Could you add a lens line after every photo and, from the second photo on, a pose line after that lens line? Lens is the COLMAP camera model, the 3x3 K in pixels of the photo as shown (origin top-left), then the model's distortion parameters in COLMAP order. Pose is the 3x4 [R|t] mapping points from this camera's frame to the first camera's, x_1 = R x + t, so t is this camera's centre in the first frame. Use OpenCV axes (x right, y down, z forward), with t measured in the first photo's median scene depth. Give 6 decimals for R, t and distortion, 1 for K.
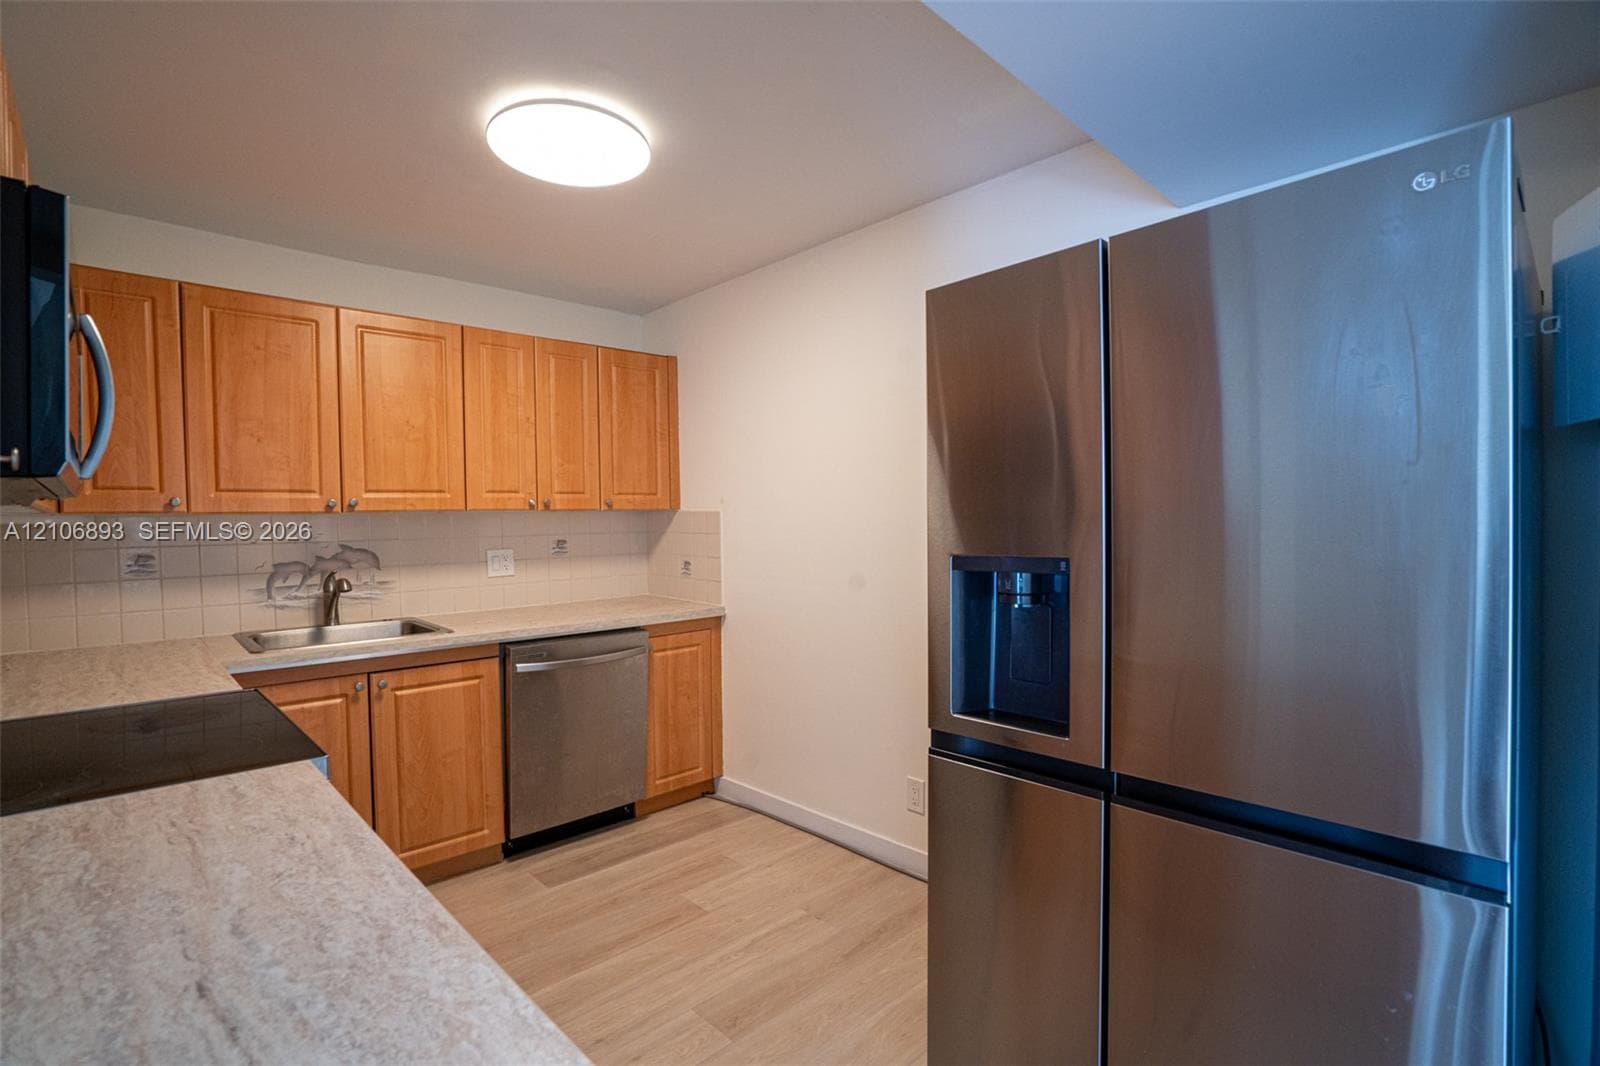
lens RADIAL K [[760.6, 0, 800.0], [0, 760.6, 533.0], [0, 0, 1]] dist [-0.036529, 0.000064]
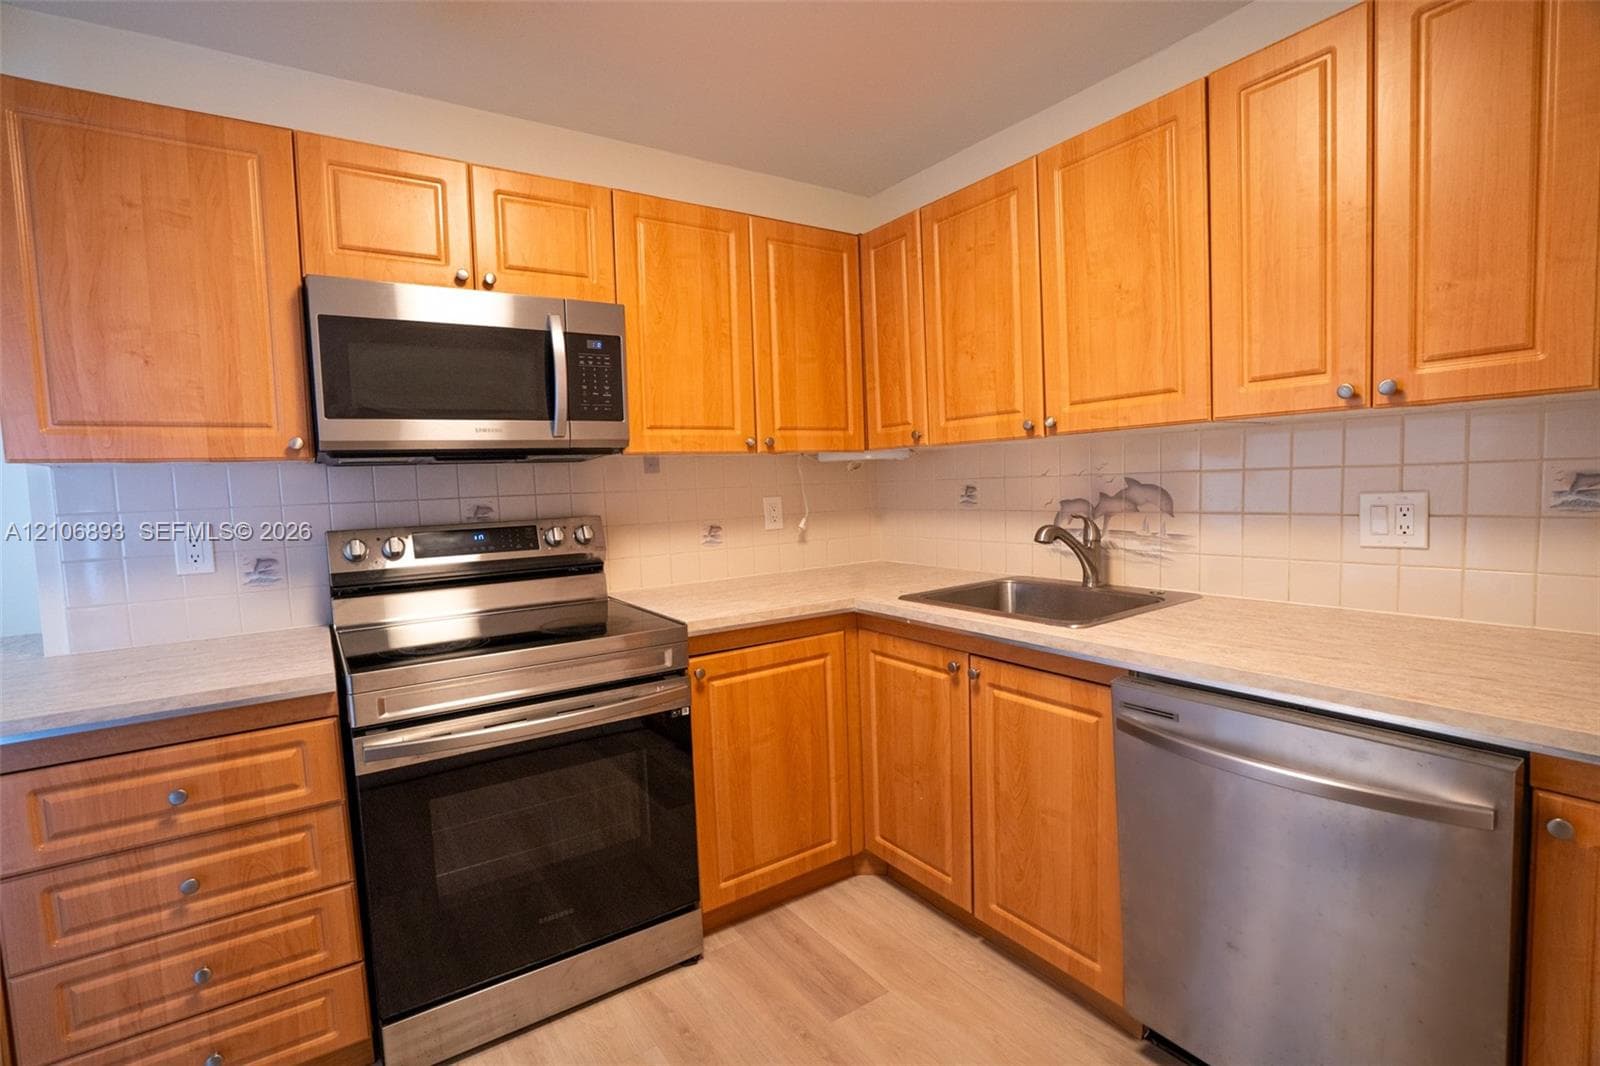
lens RADIAL K [[760.6, 0, 800.0], [0, 760.6, 533.0], [0, 0, 1]] dist [-0.036529, 0.000064]
pose [[-0.185364, 0.092569, -0.978300, 0.166163], [0.025997, 0.995667, 0.089287, -0.004978], [0.982326, -0.008882, -0.186968, 0.859340]]
